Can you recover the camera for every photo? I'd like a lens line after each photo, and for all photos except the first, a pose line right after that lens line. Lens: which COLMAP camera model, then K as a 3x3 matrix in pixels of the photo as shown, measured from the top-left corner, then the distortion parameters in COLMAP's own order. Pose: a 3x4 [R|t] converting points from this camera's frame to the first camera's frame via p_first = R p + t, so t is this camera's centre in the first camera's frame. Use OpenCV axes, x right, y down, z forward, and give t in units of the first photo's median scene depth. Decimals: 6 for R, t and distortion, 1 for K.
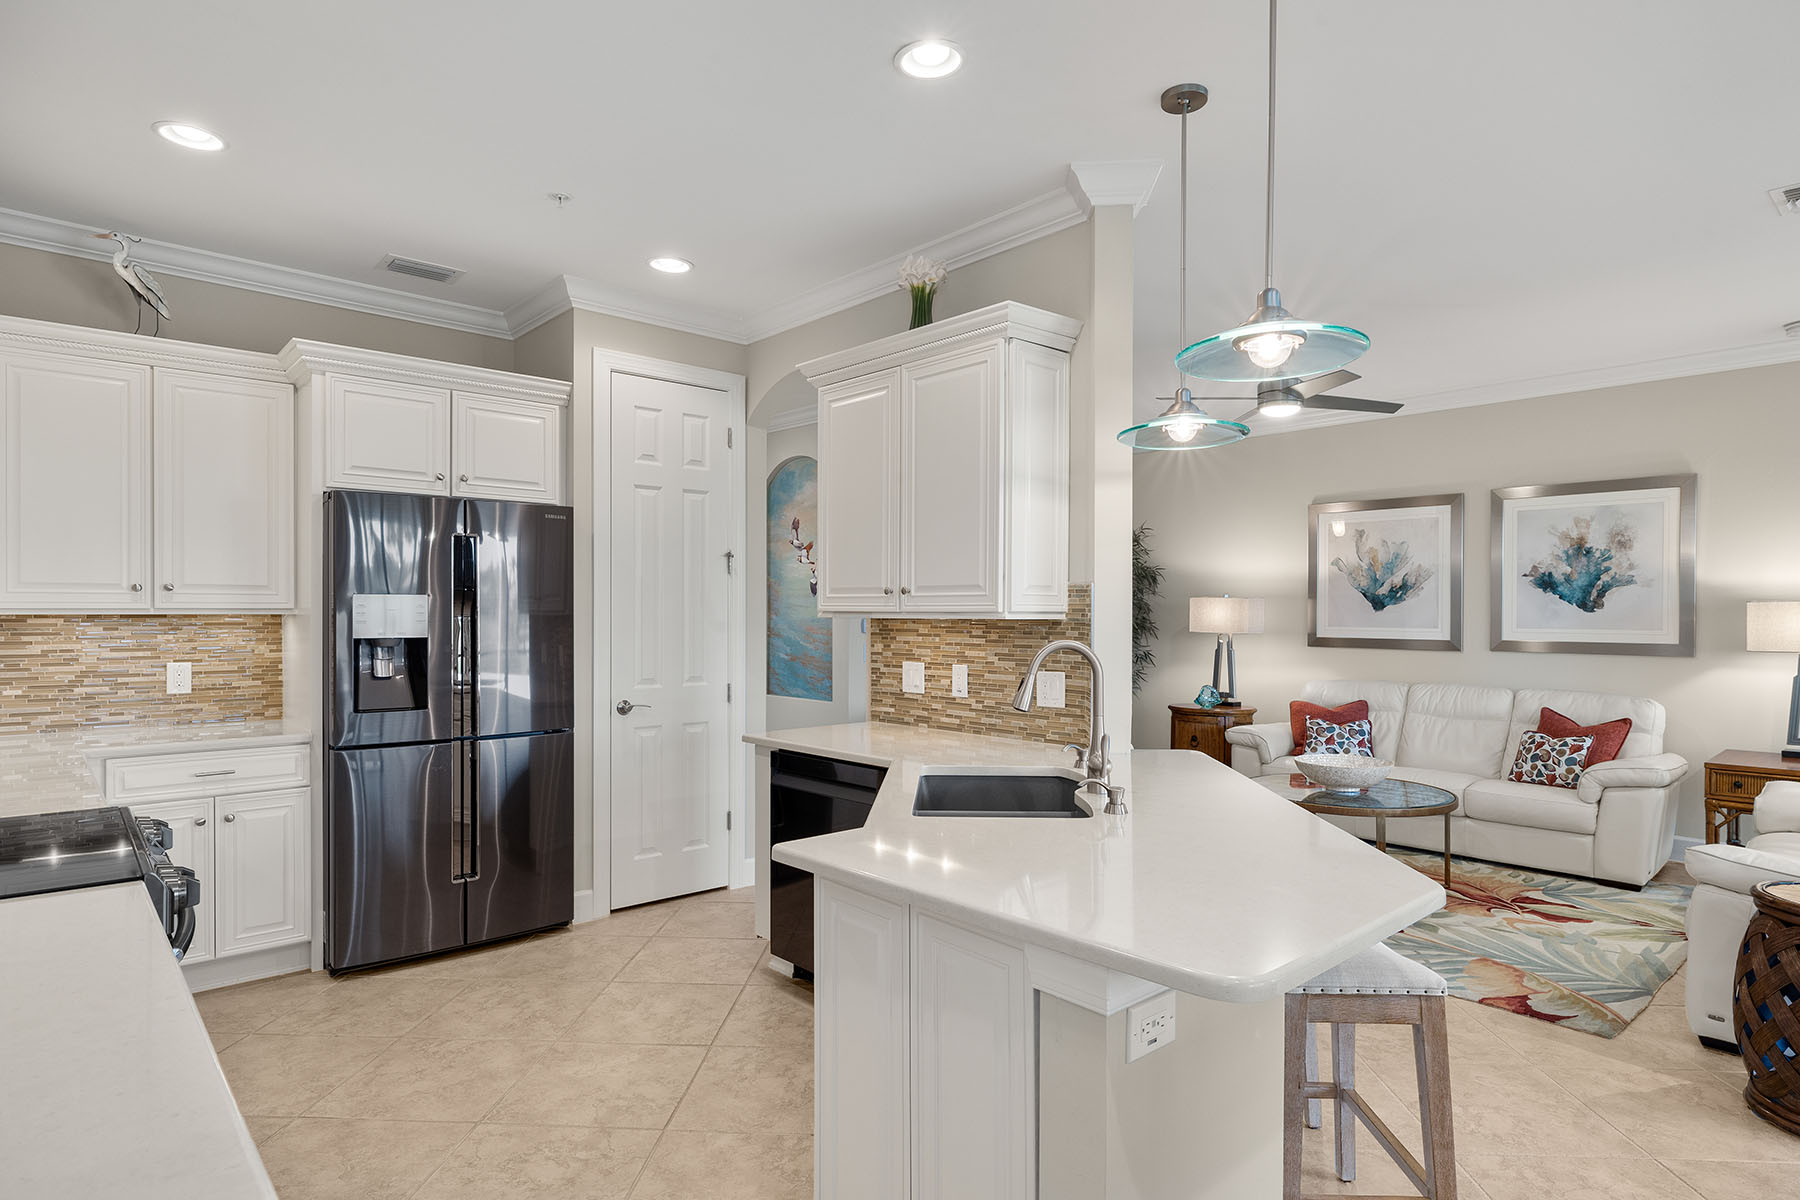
lens RADIAL K [[979.6, 0, 909.0], [0, 979.6, 619.5], [0, 0, 1]] dist [0.000567, -0.000965]
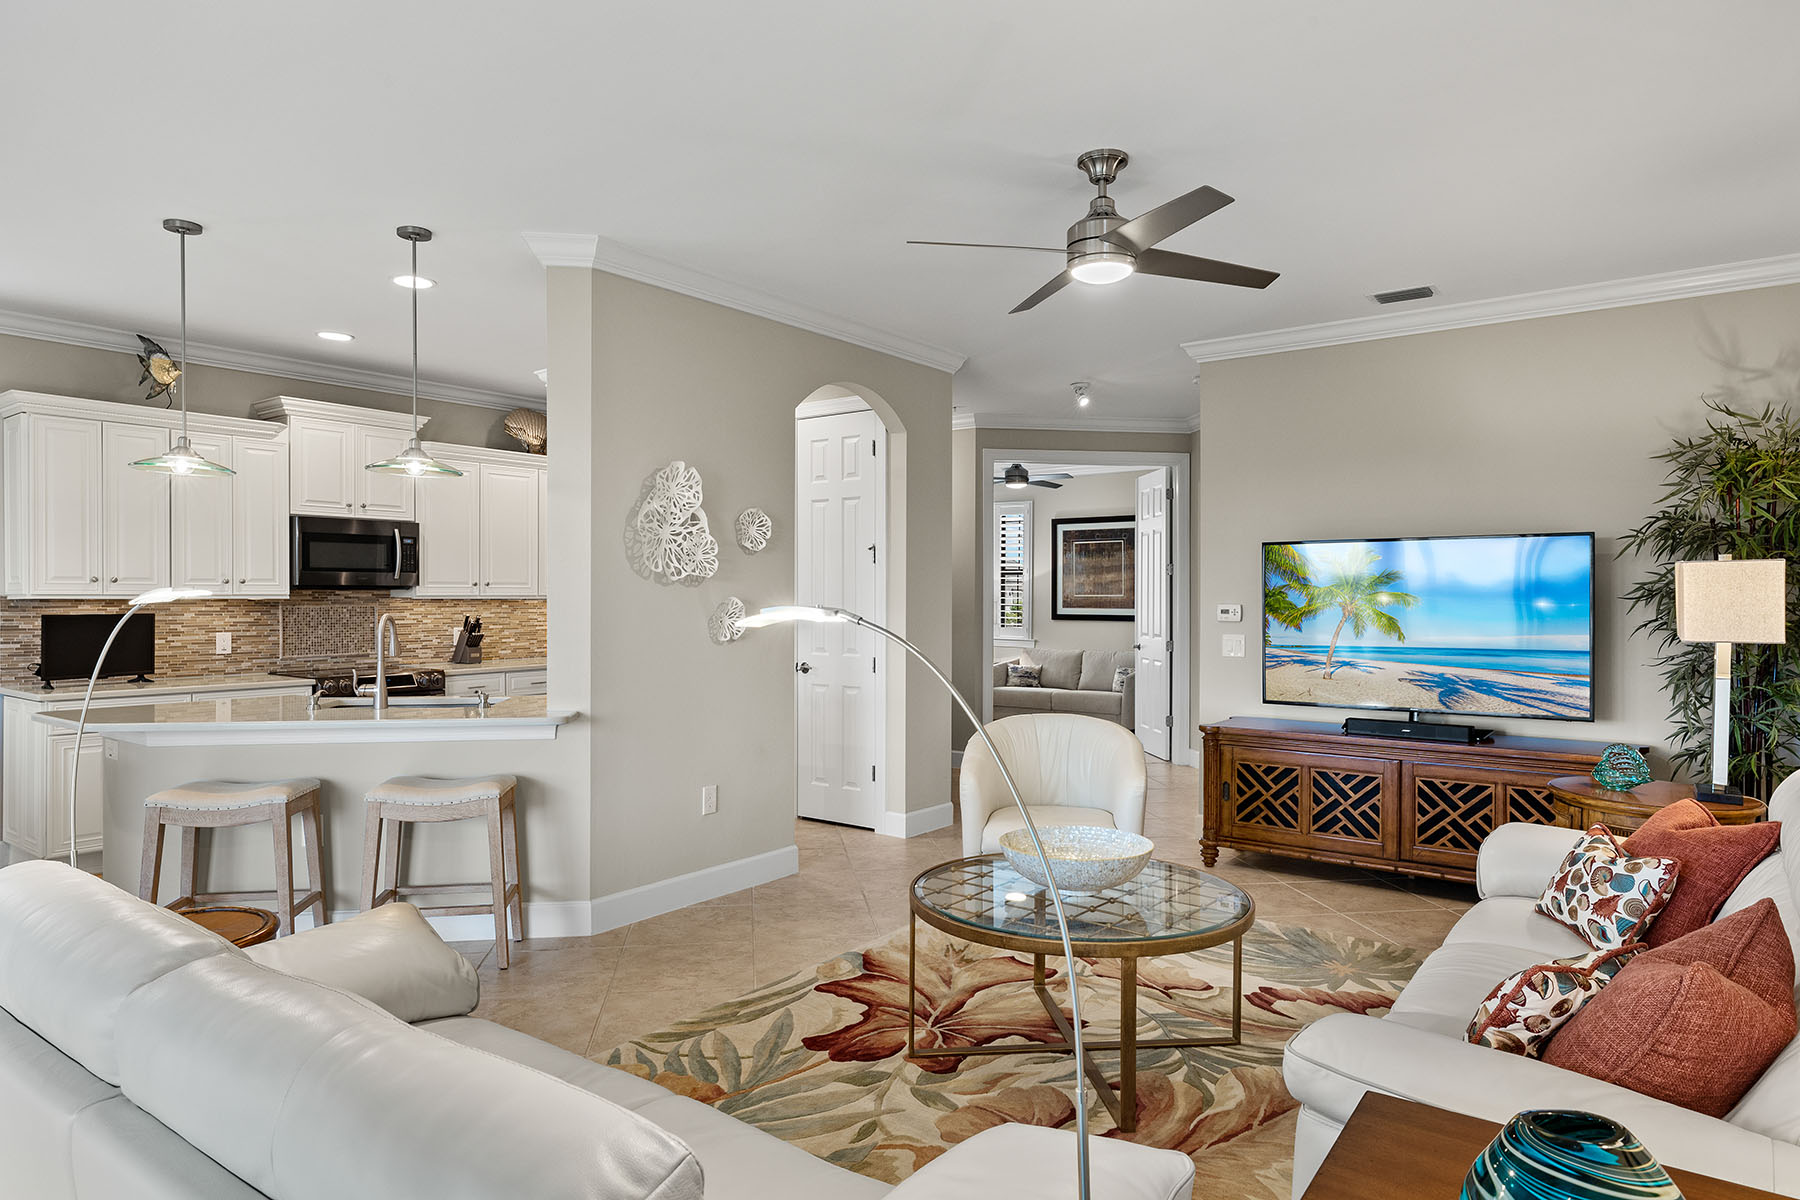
lens RADIAL K [[1076.9, 0, 898.6], [0, 1076.9, 603.3], [0, 0, 1]] dist [-0.001974, -0.000268]
pose [[0.189409, 0.003791, -0.981891, 1.000115], [-0.006625, 0.999975, 0.002583, -0.002445], [0.981876, 0.006016, 0.189430, 0.719027]]
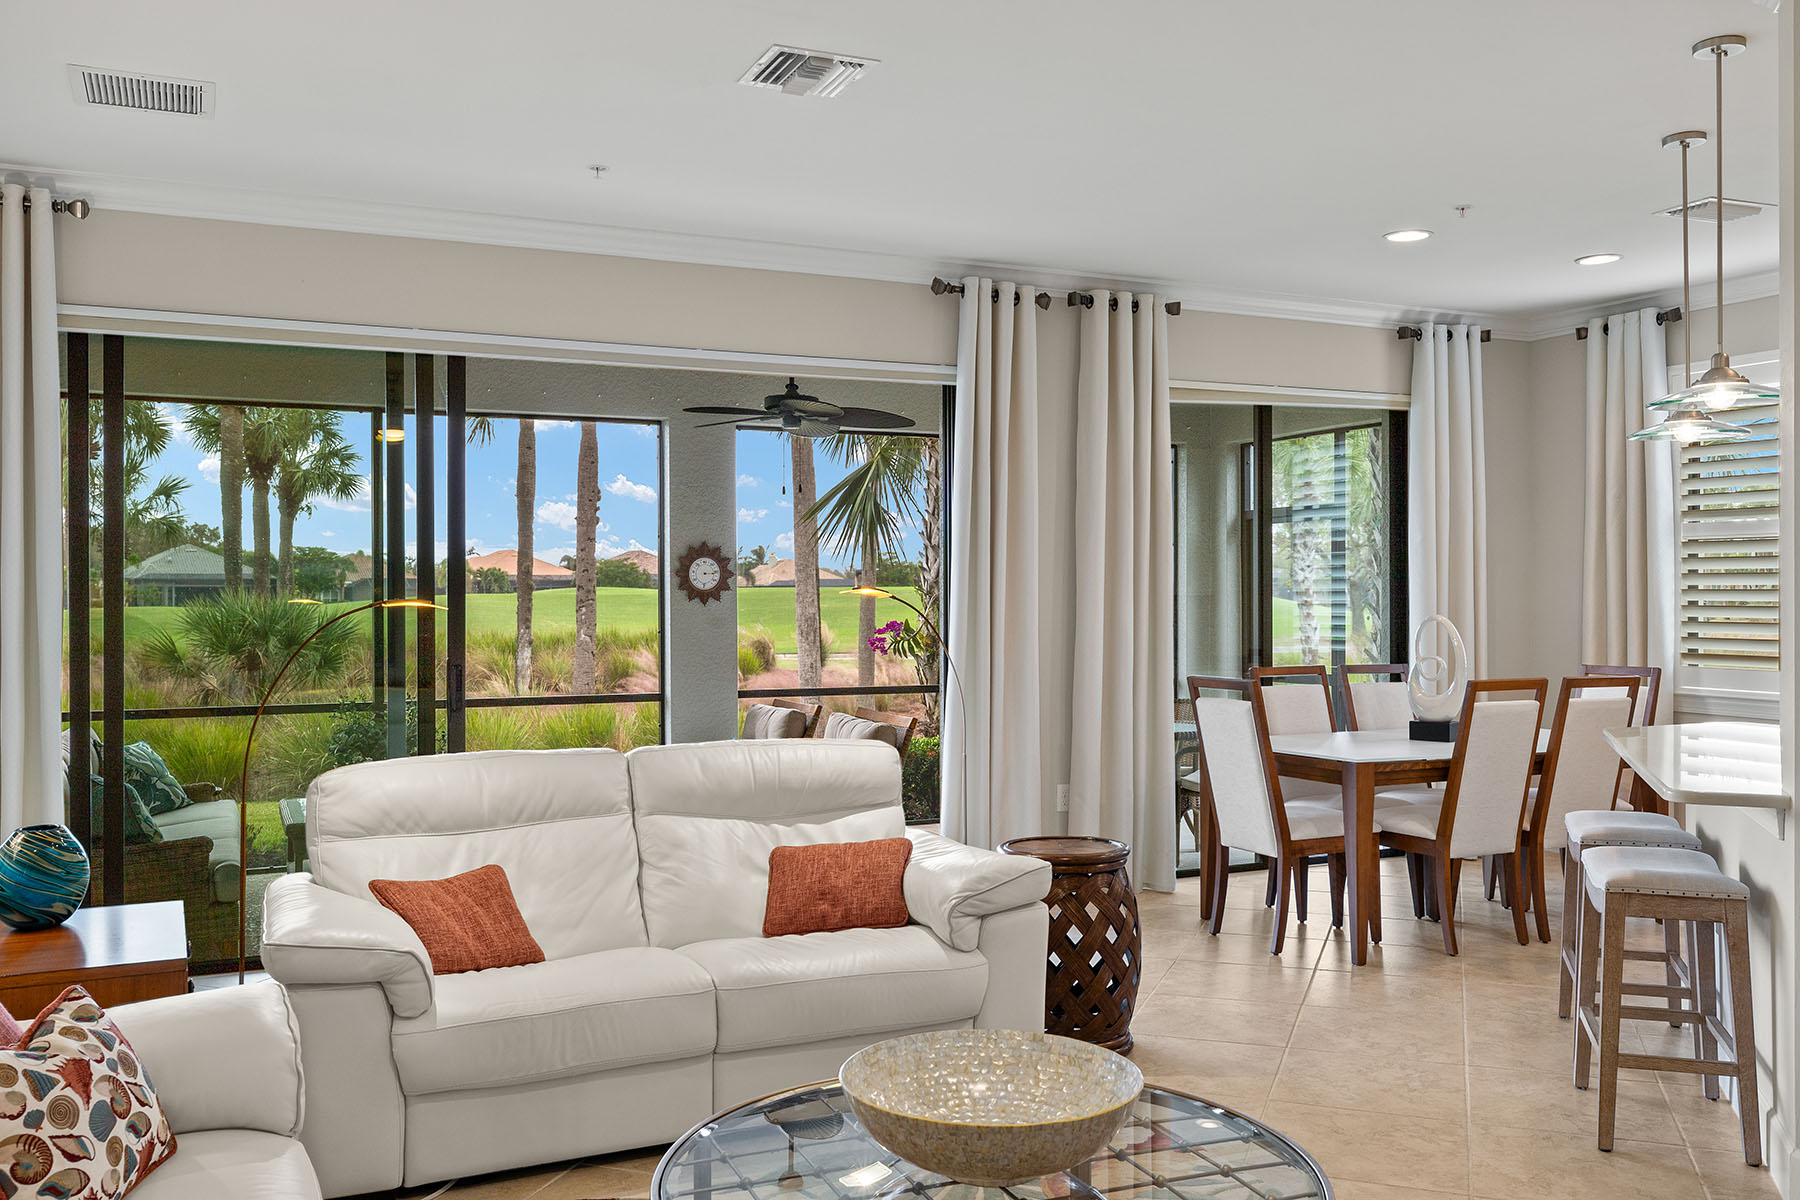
lens RADIAL K [[1514.8, 0, 896.4], [0, 1514.8, 600.2], [0, 0, 1]] dist [0.000891, 0.003903]
pose [[-0.952969, -0.000395, 0.303068, 0.307905], [0.003294, 0.999927, 0.011660, -0.007662], [-0.303050, 0.012110, -0.952898, 1.361348]]
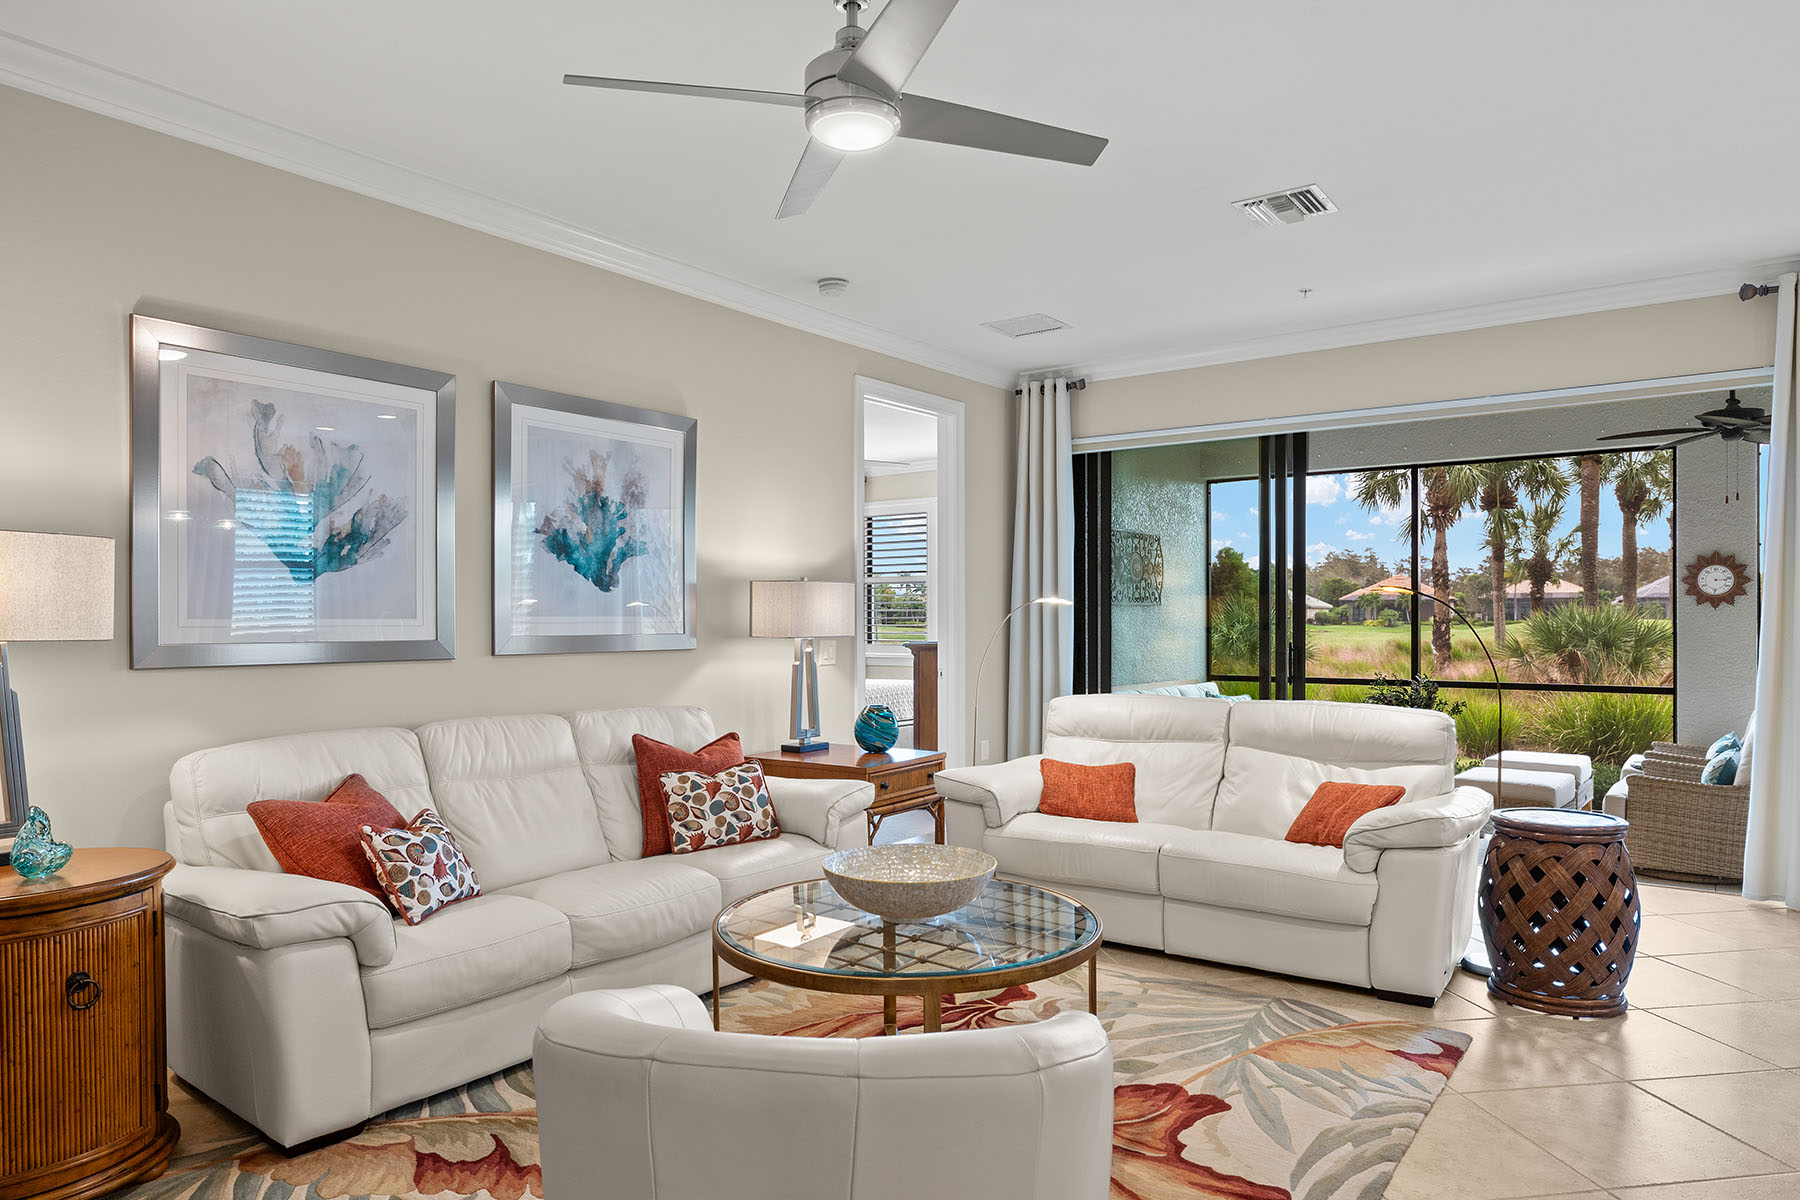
lens RADIAL K [[1129.5, 0, 896.7], [0, 1129.5, 619.6], [0, 0, 1]] dist [-0.001331, 0.001643]
pose [[-0.196103, -0.004655, 0.980572, -0.137894], [0.011093, 0.999914, 0.006965, 0.009894], [-0.980521, 0.012244, -0.196034, 1.051439]]
